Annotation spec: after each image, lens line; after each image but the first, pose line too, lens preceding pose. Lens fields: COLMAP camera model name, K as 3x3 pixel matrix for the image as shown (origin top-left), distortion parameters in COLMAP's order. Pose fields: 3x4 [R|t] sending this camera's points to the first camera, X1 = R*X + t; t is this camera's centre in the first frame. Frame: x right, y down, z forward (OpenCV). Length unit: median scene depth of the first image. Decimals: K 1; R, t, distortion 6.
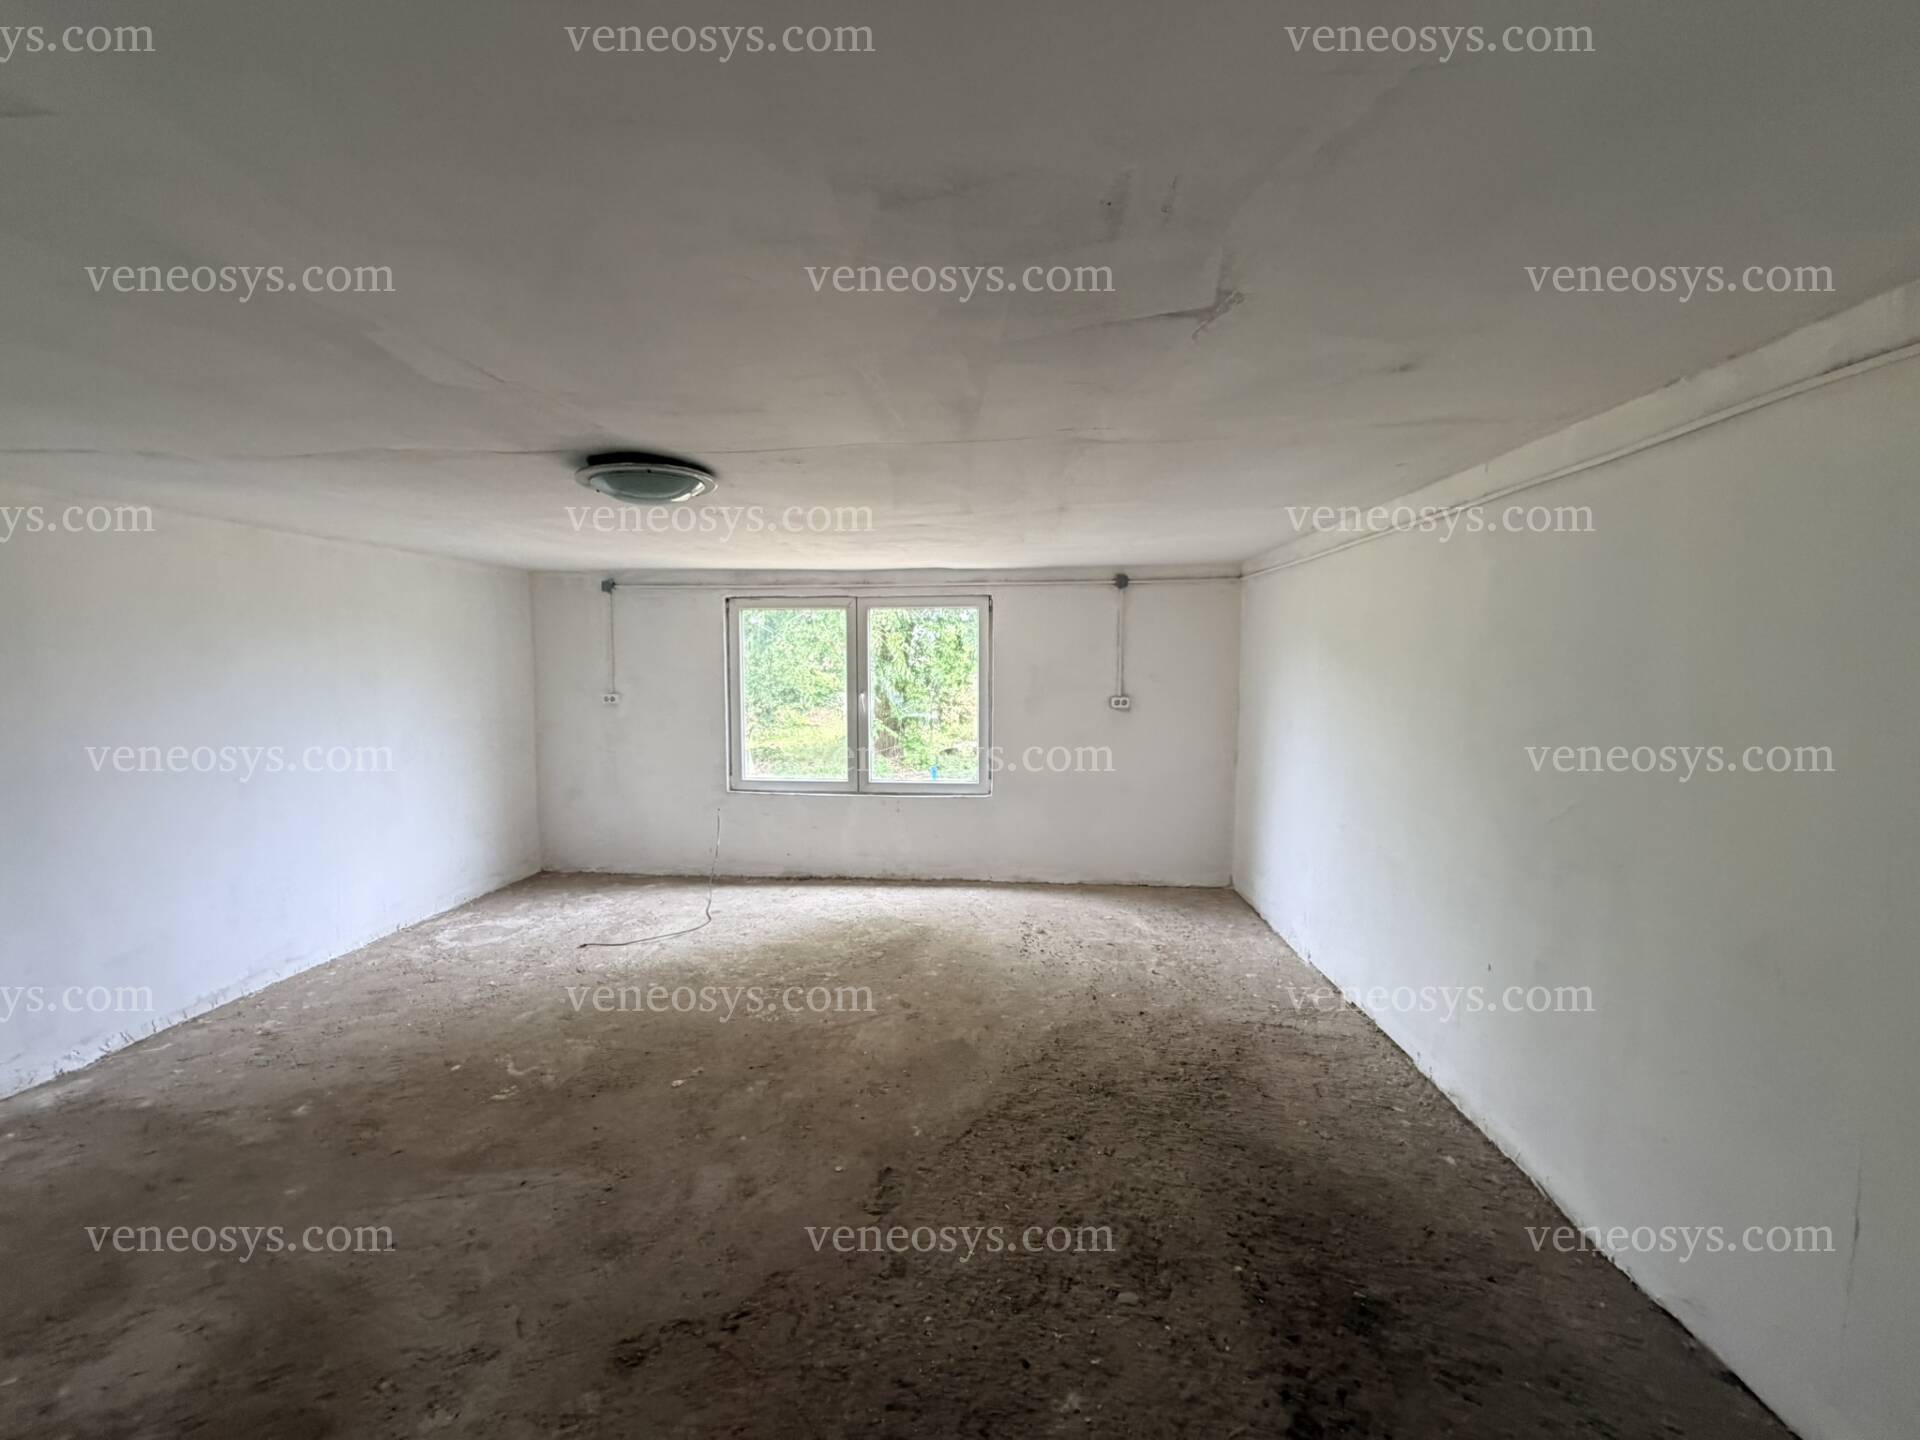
lens RADIAL K [[771.8, 0, 959.2], [0, 771.8, 711.9], [0, 0, 1]] dist [0.000305, -0.000009]
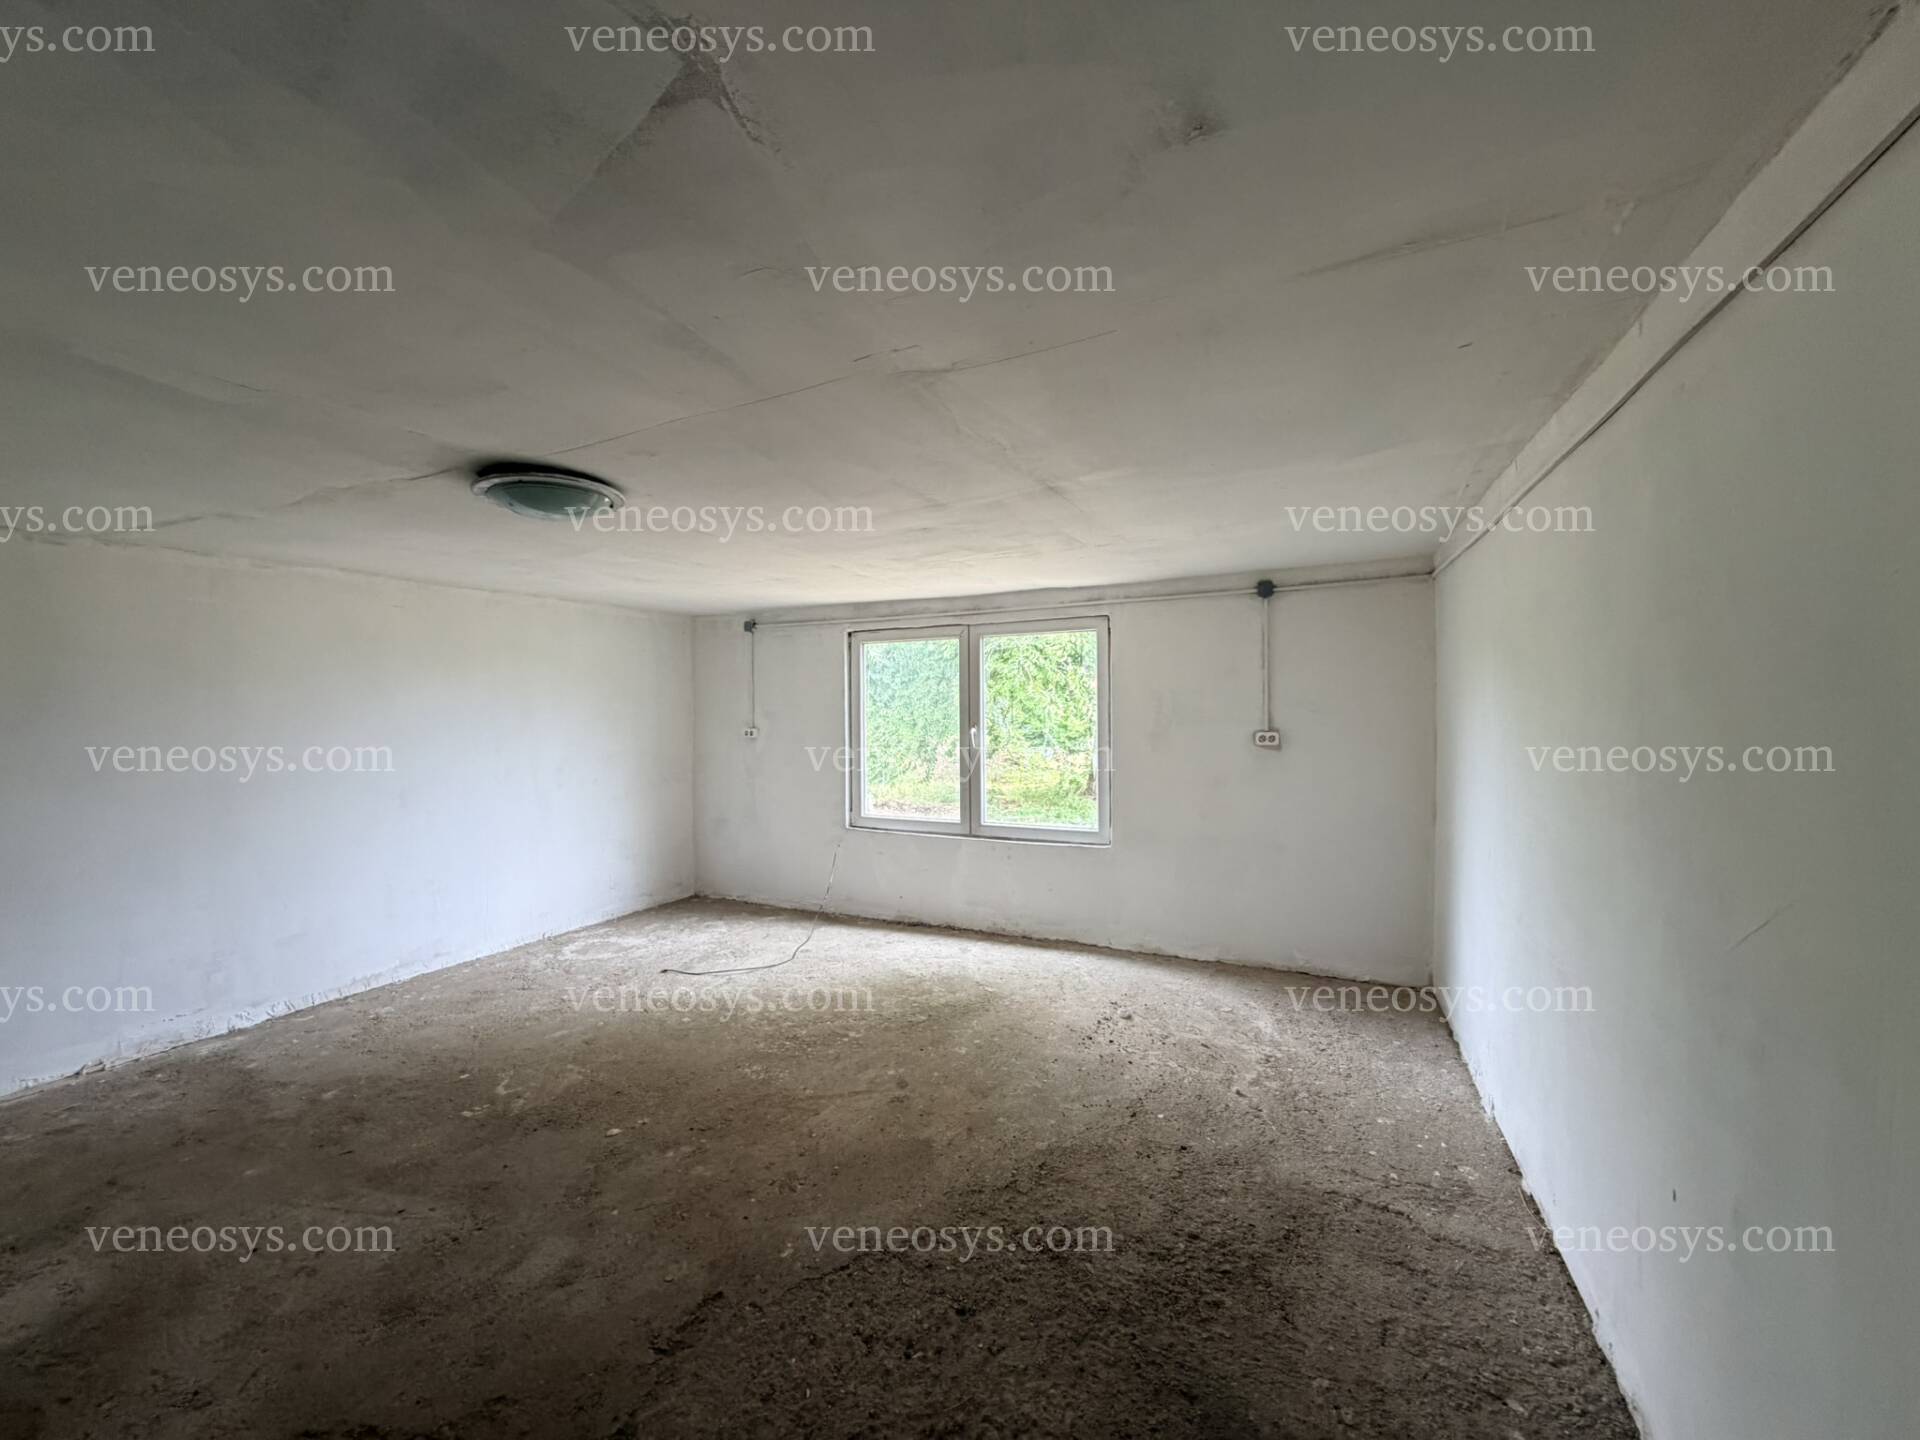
lens RADIAL K [[771.8, 0, 959.2], [0, 771.8, 711.9], [0, 0, 1]] dist [0.000305, -0.000009]
pose [[0.933858, -0.007380, -0.357567, 0.222893], [-0.014154, 0.998241, -0.057569, 0.012516], [0.357363, 0.058822, 0.932111, 0.151324]]
